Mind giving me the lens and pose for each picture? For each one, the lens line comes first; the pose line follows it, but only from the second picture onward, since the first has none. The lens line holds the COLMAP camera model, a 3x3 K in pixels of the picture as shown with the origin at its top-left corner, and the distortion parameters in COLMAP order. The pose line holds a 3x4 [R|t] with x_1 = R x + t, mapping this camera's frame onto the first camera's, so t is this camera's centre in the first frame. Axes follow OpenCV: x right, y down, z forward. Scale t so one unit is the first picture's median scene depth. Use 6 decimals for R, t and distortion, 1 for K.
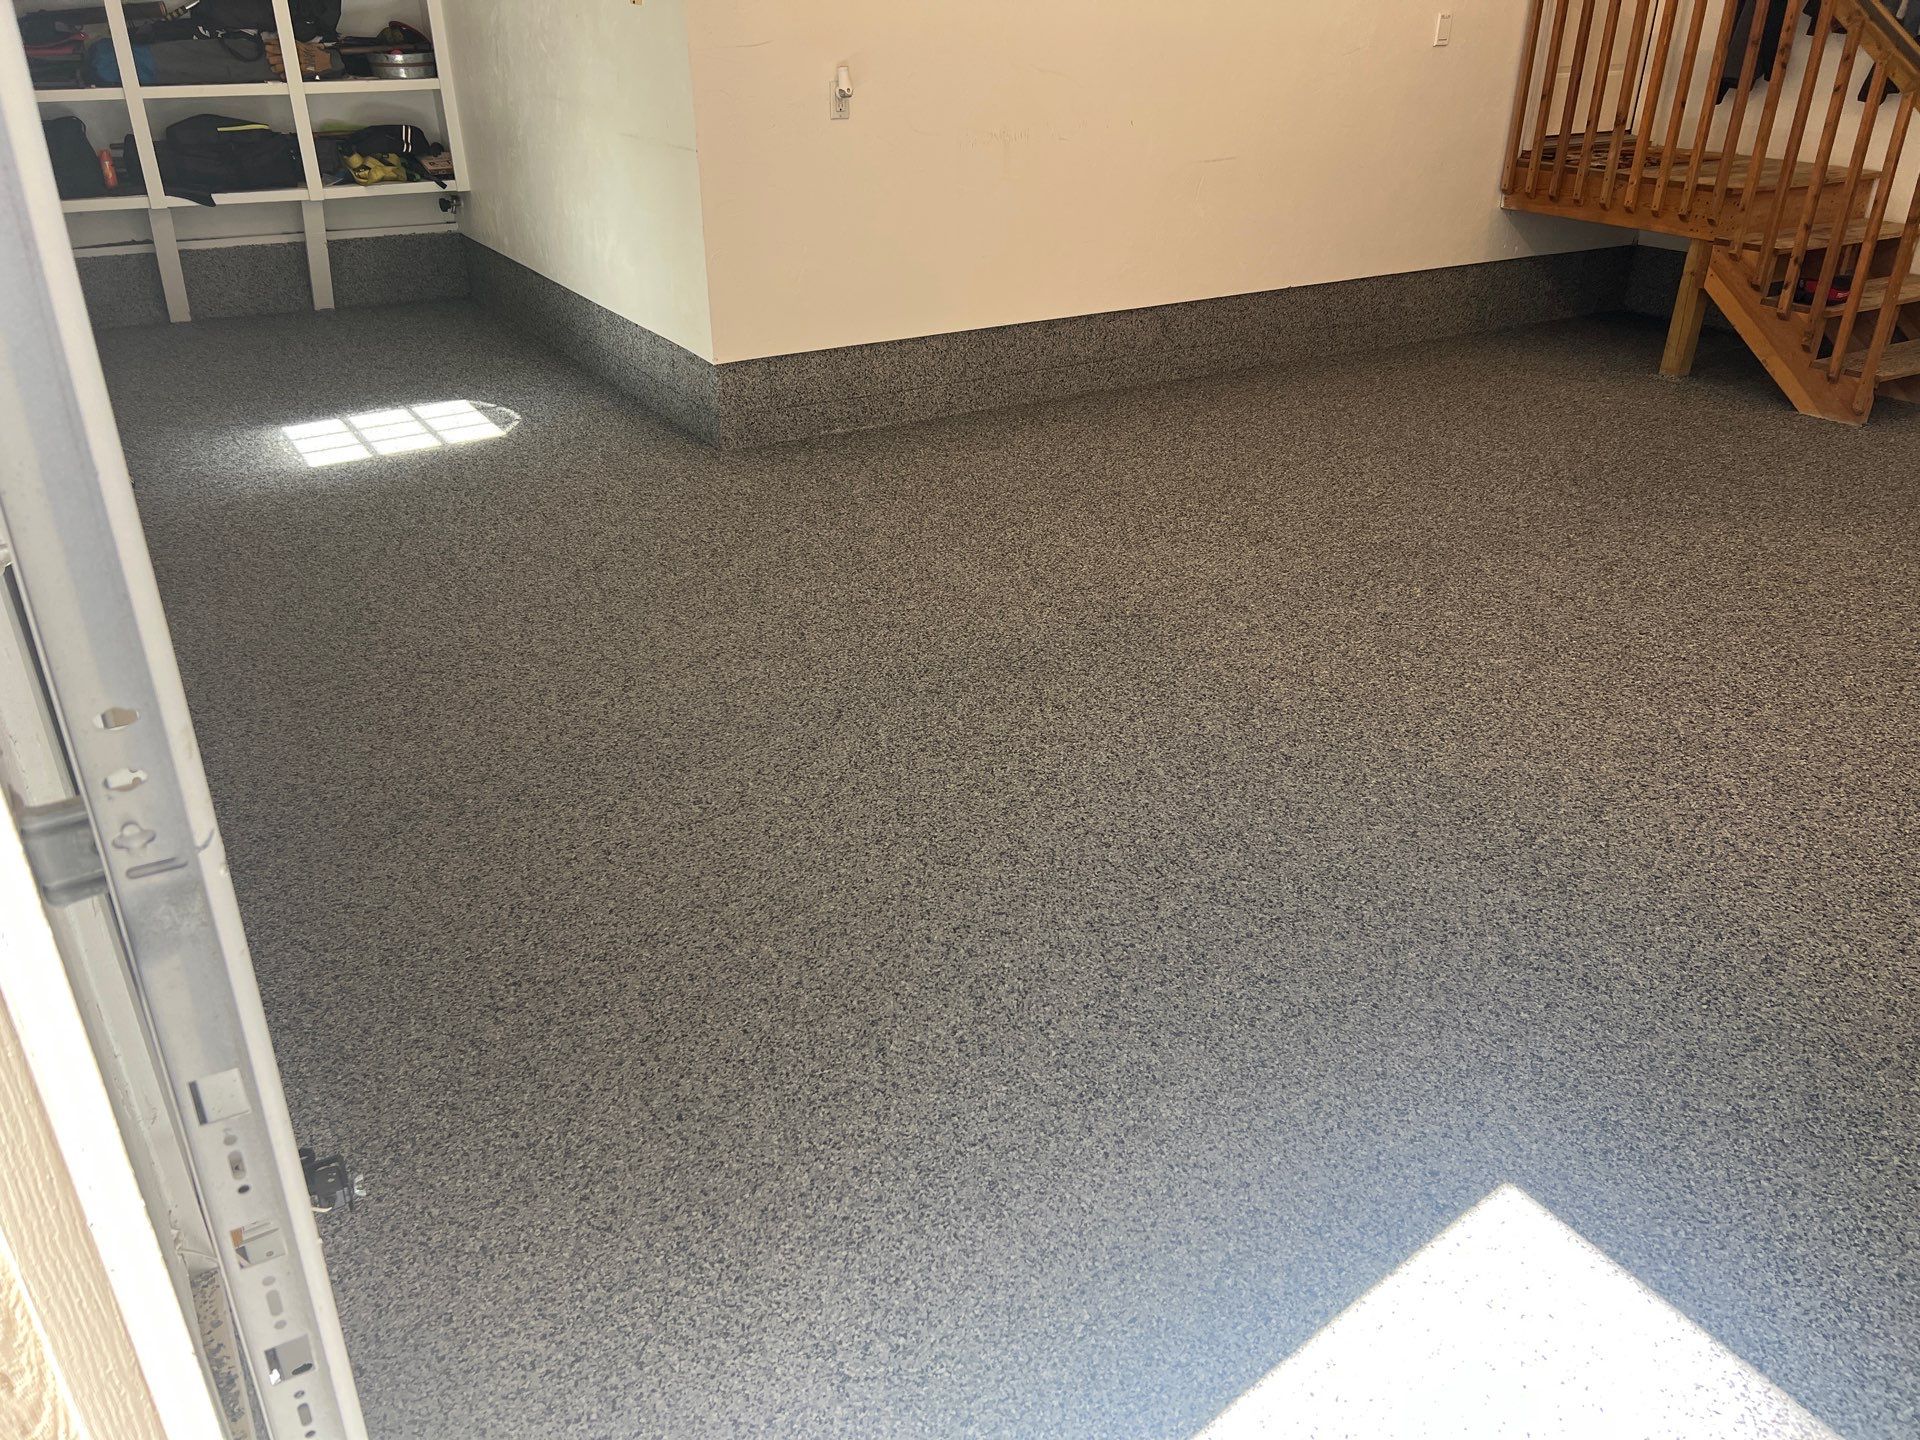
lens RADIAL K [[1451.4, 0, 959.4], [0, 1451.4, 712.2], [0, 0, 1]] dist [0.059202, -0.059155]
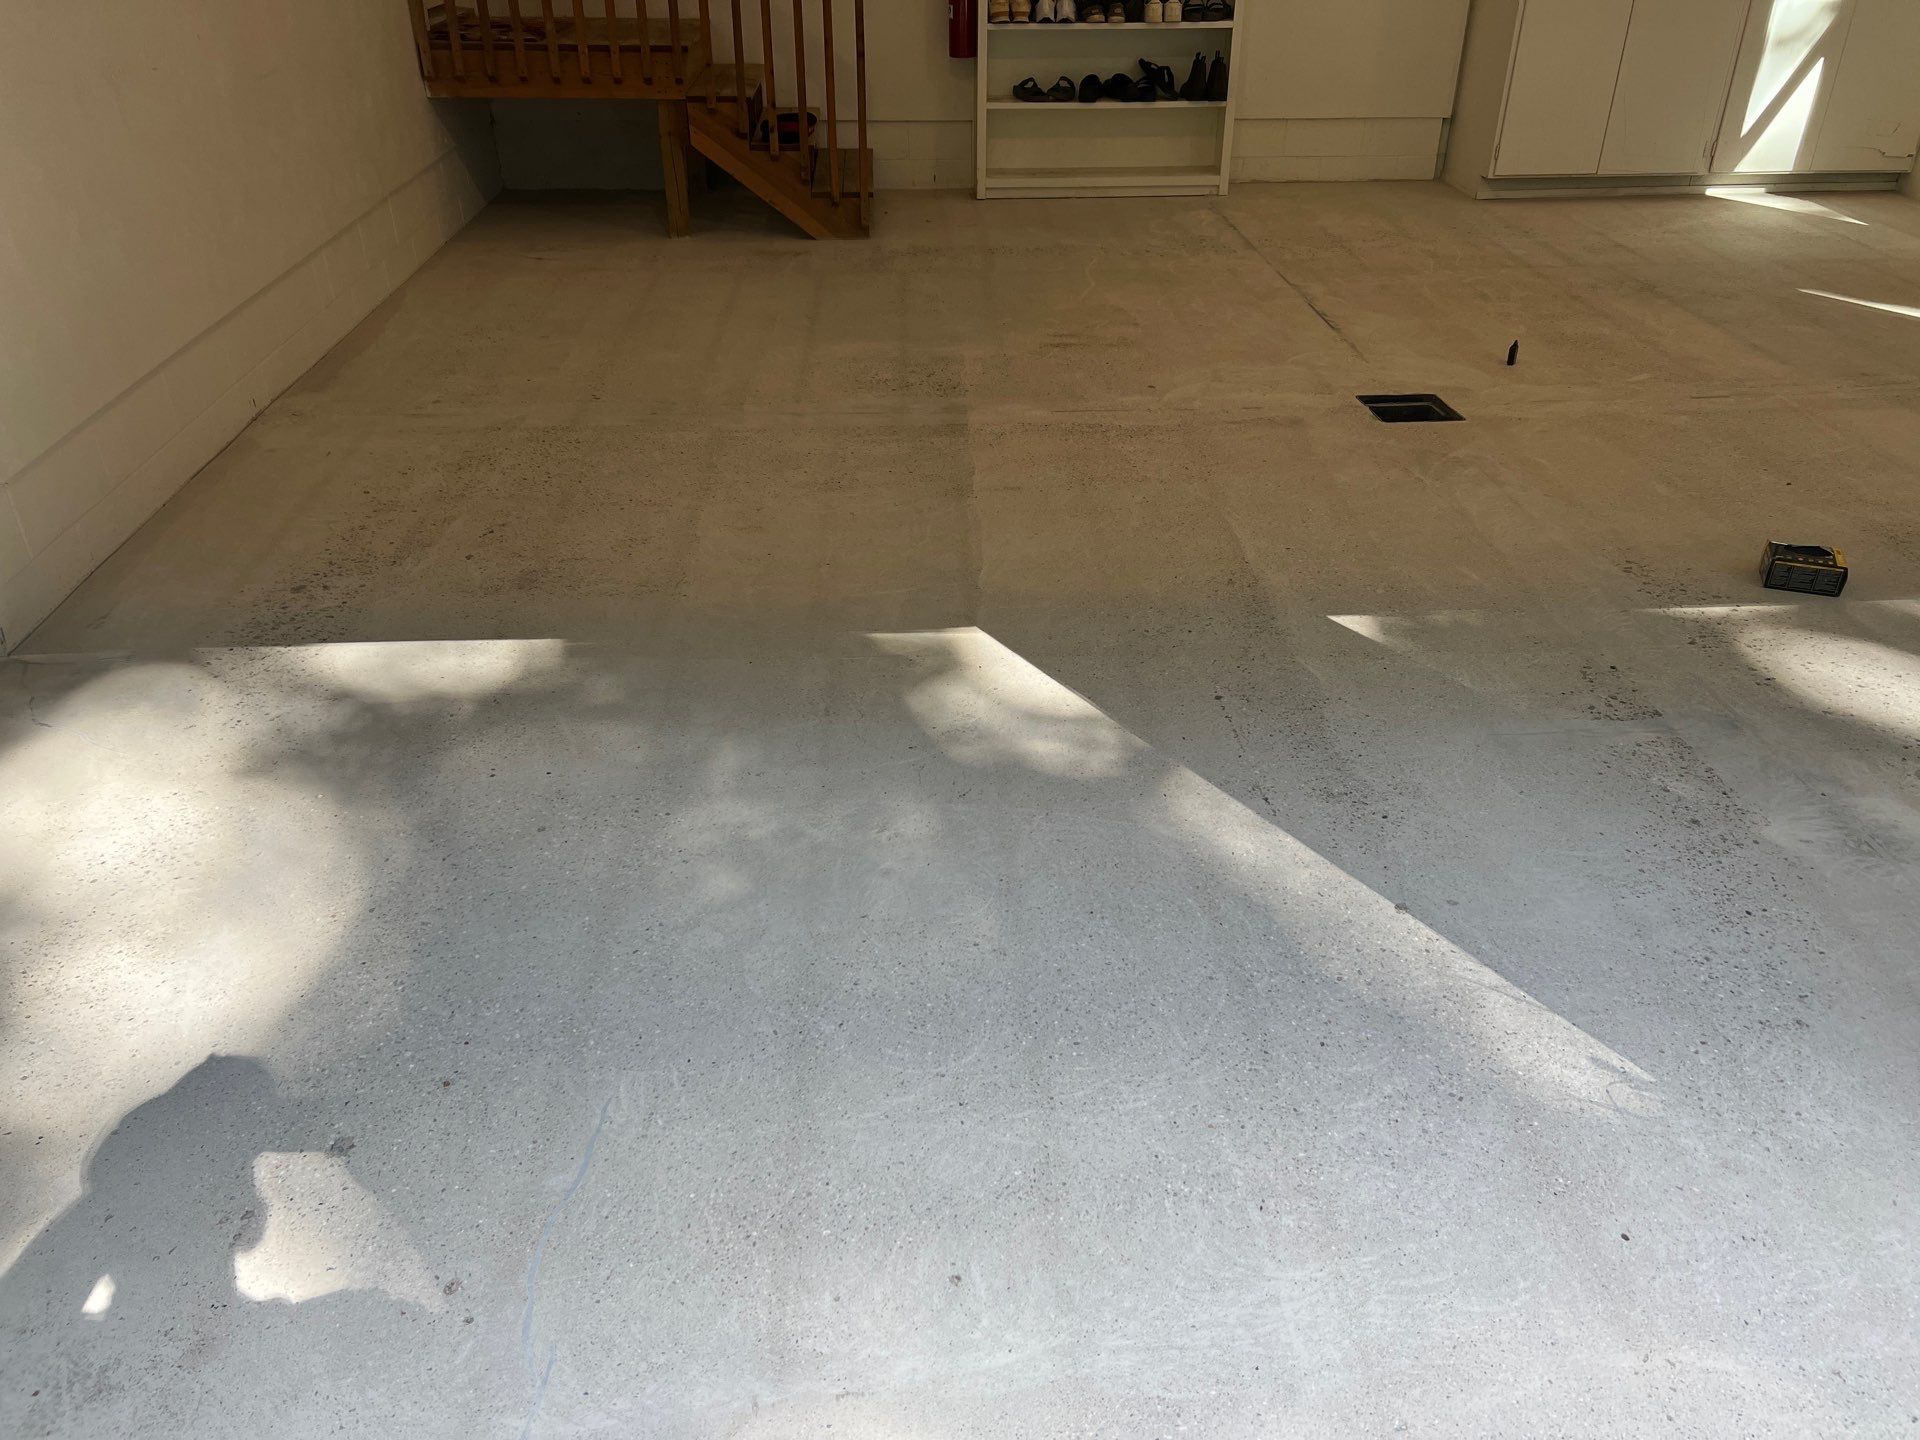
lens RADIAL K [[1451.4, 0, 1016.3], [0, 1451.4, 680.4], [0, 0, 1]] dist [0.059202, -0.059155]
pose [[0.458674, -0.444192, 0.769618, -0.334324], [0.398605, 0.876920, 0.268563, -0.135165], [-0.794186, 0.183591, 0.579278, 0.270474]]
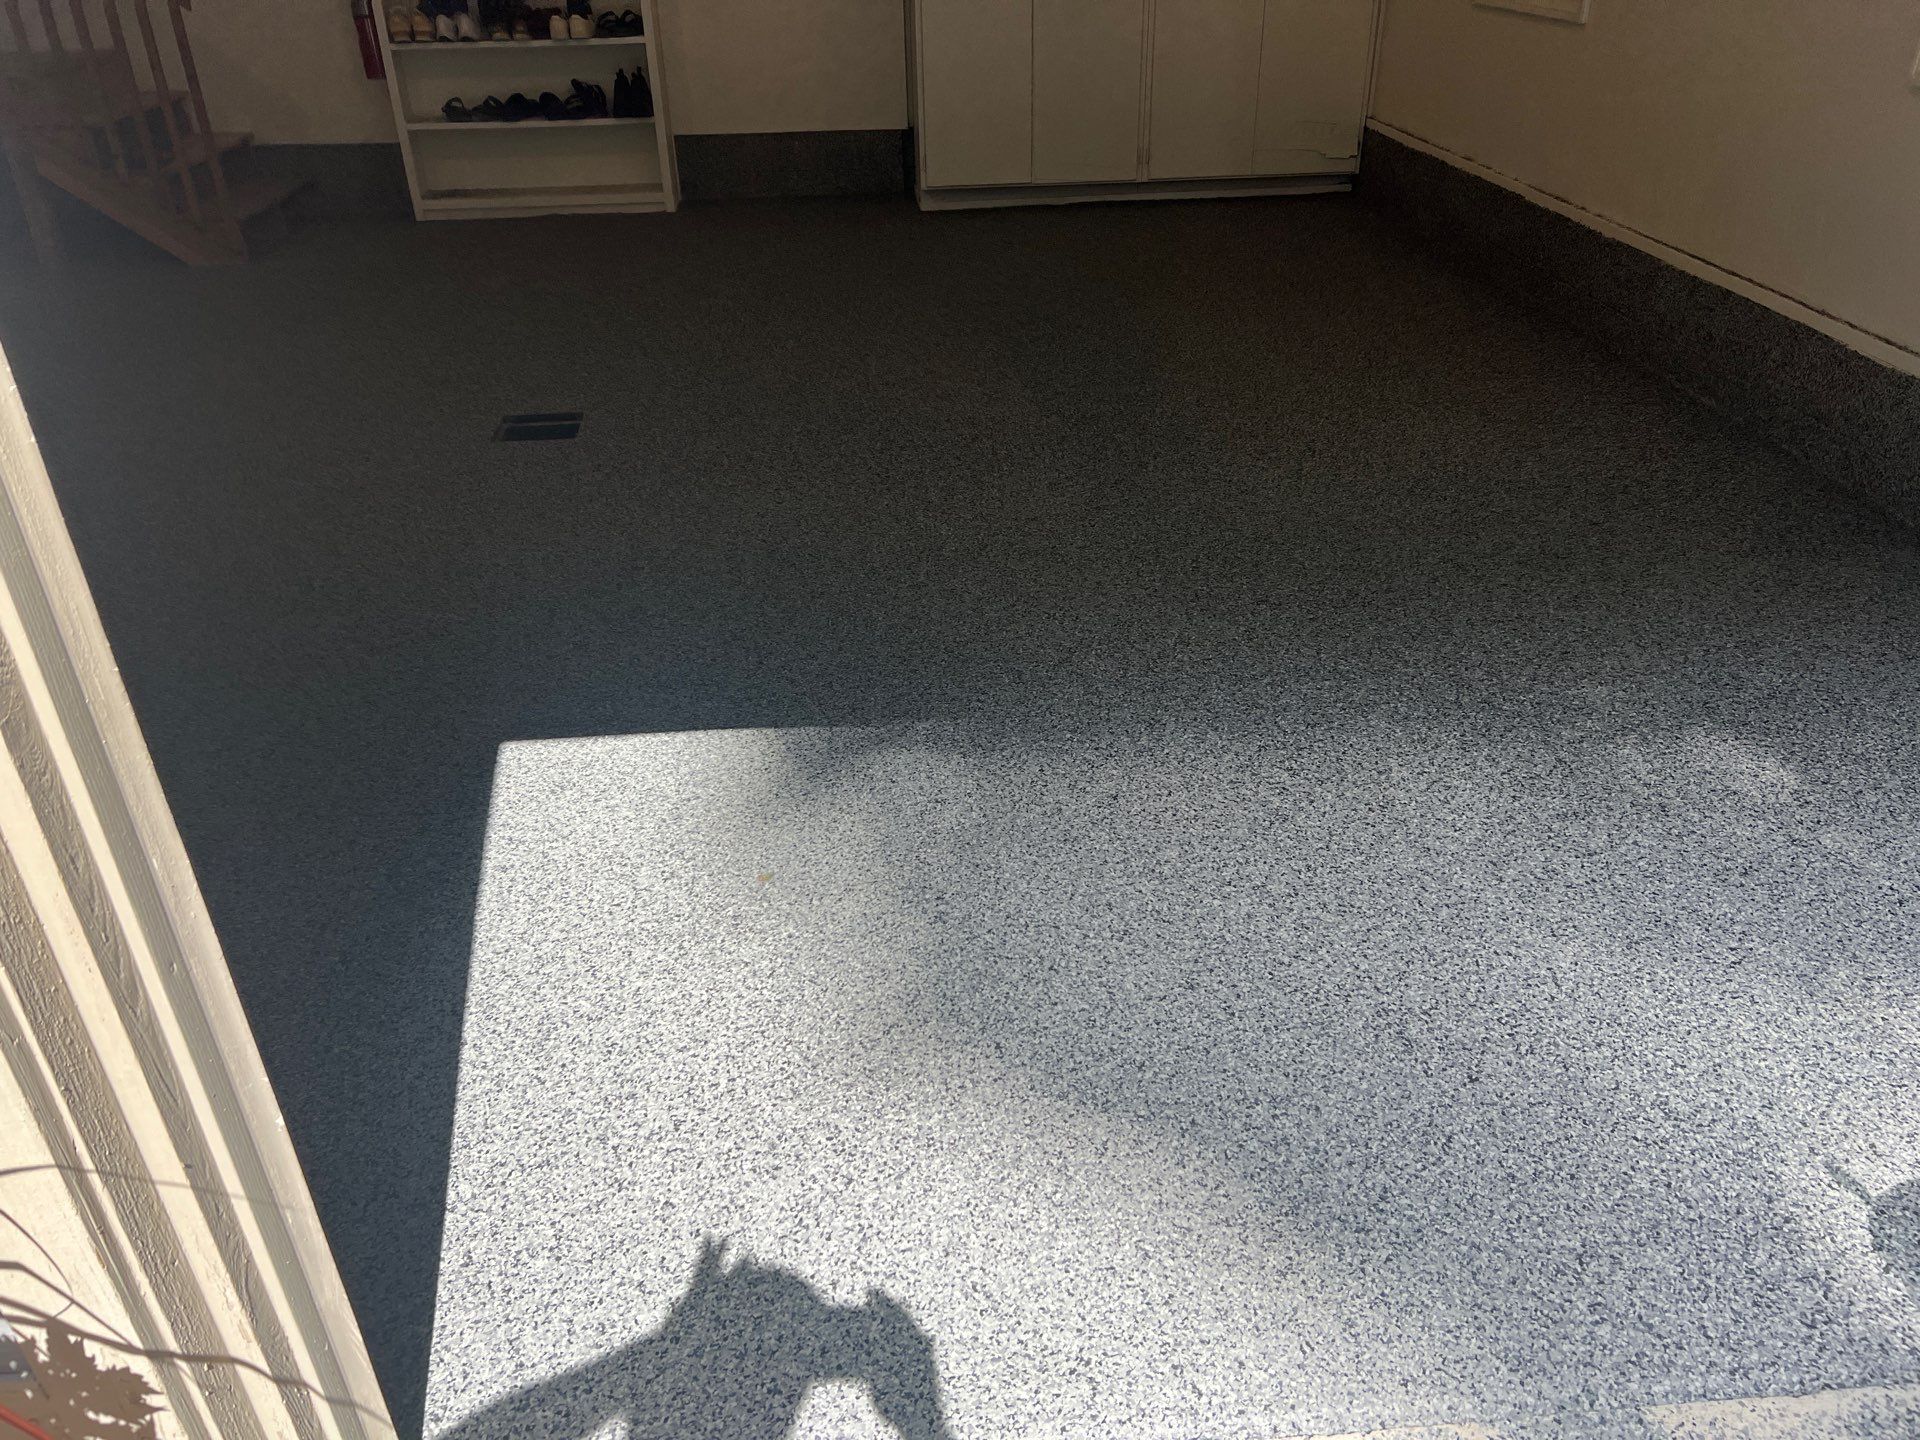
lens RADIAL K [[1451.4, 0, 950.6], [0, 1451.4, 716.8], [0, 0, 1]] dist [0.059202, -0.059155]
pose [[0.474654, -0.457375, 0.752005, -0.132259], [0.420623, 0.868380, 0.262664, 0.036801], [-0.773162, 0.191636, 0.604563, -0.043022]]
